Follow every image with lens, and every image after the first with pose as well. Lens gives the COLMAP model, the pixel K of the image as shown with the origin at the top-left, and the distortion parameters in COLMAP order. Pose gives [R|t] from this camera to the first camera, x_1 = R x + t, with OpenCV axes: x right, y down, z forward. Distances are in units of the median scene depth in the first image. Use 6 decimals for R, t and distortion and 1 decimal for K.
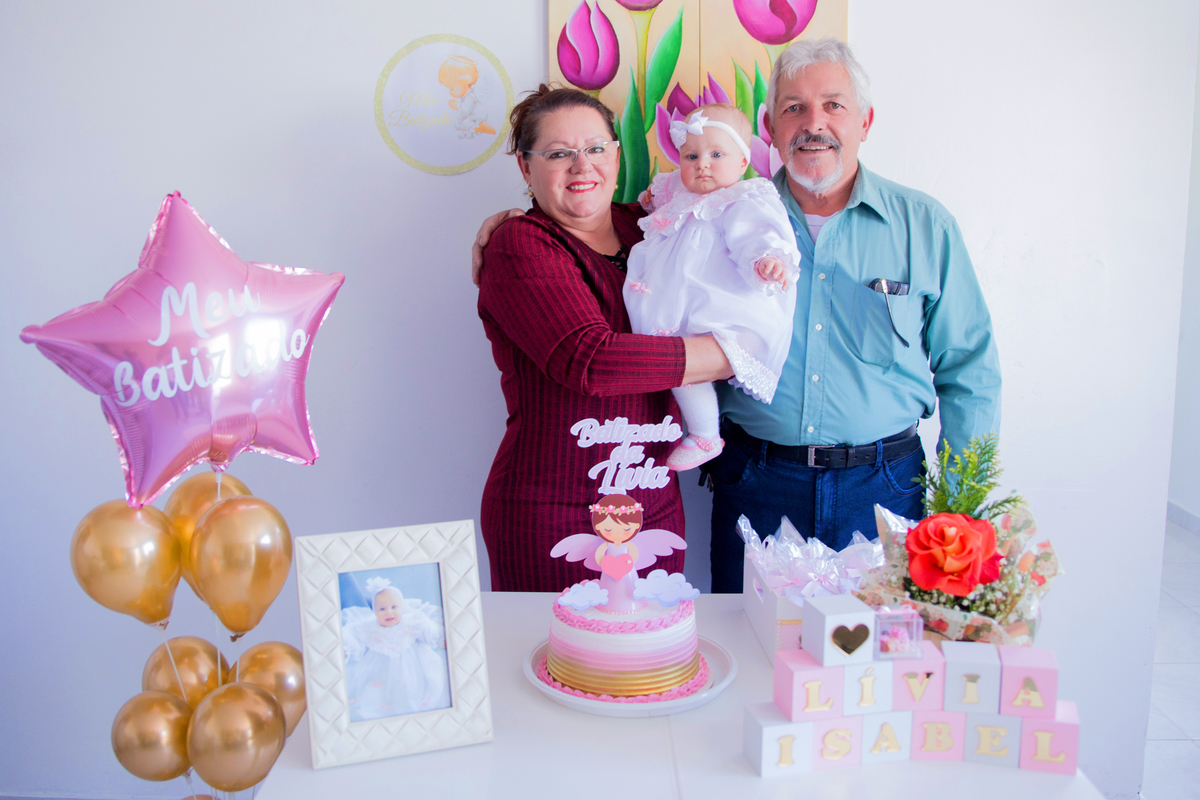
lens RADIAL K [[1158.7, 0, 591.0], [0, 1158.7, 391.9], [0, 0, 1]] dist [-0.106479, 0.019163]
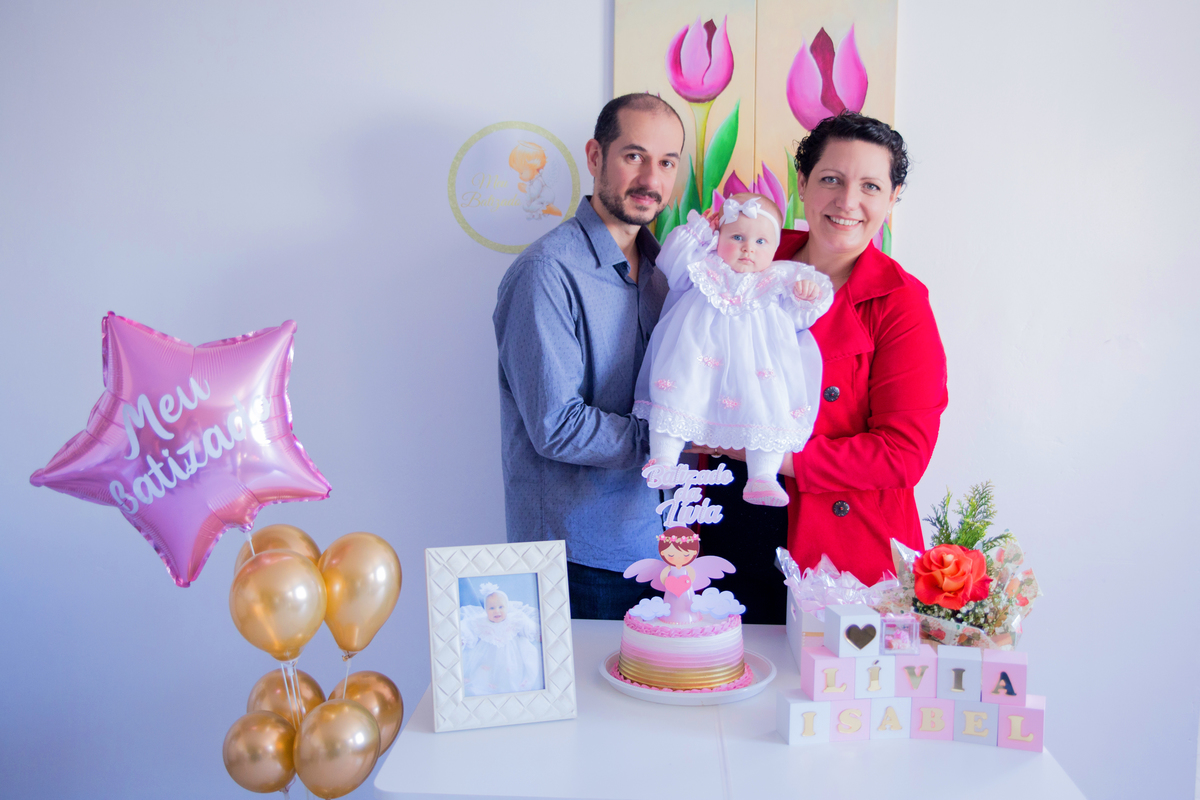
lens RADIAL K [[1276.3, 0, 633.4], [0, 1276.3, 401.9], [0, 0, 1]] dist [-0.019027, 0.005693]
pose [[0.999732, 0.018463, -0.013986, -0.010187], [-0.019112, 0.998674, -0.047805, 0.025516], [0.013085, 0.048060, 0.998759, -0.393930]]
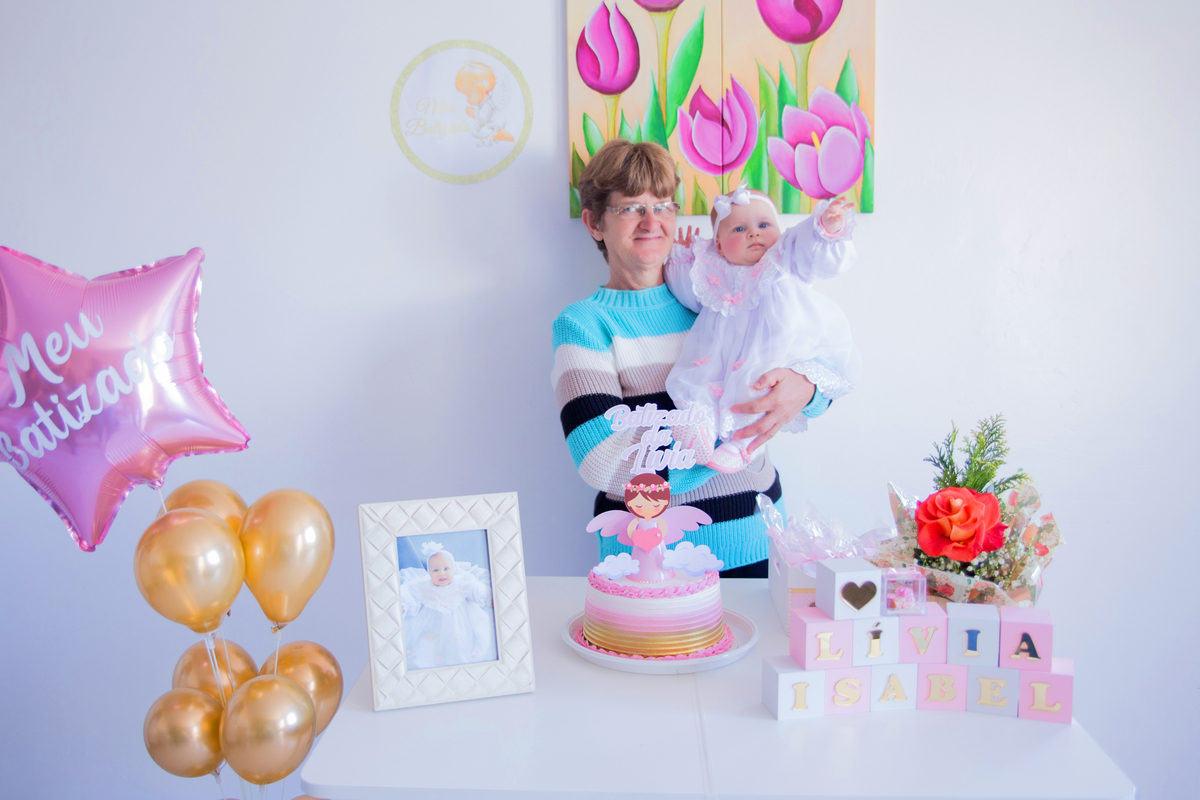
lens RADIAL K [[1226.1, 0, 555.8], [0, 1226.1, 436.4], [0, 0, 1]] dist [-0.067831, 0.028134]
pose [[0.998745, -0.002200, -0.050037, -0.006103], [0.003063, 0.999848, 0.017181, 0.038236], [0.049992, -0.017313, 0.998600, -0.166325]]
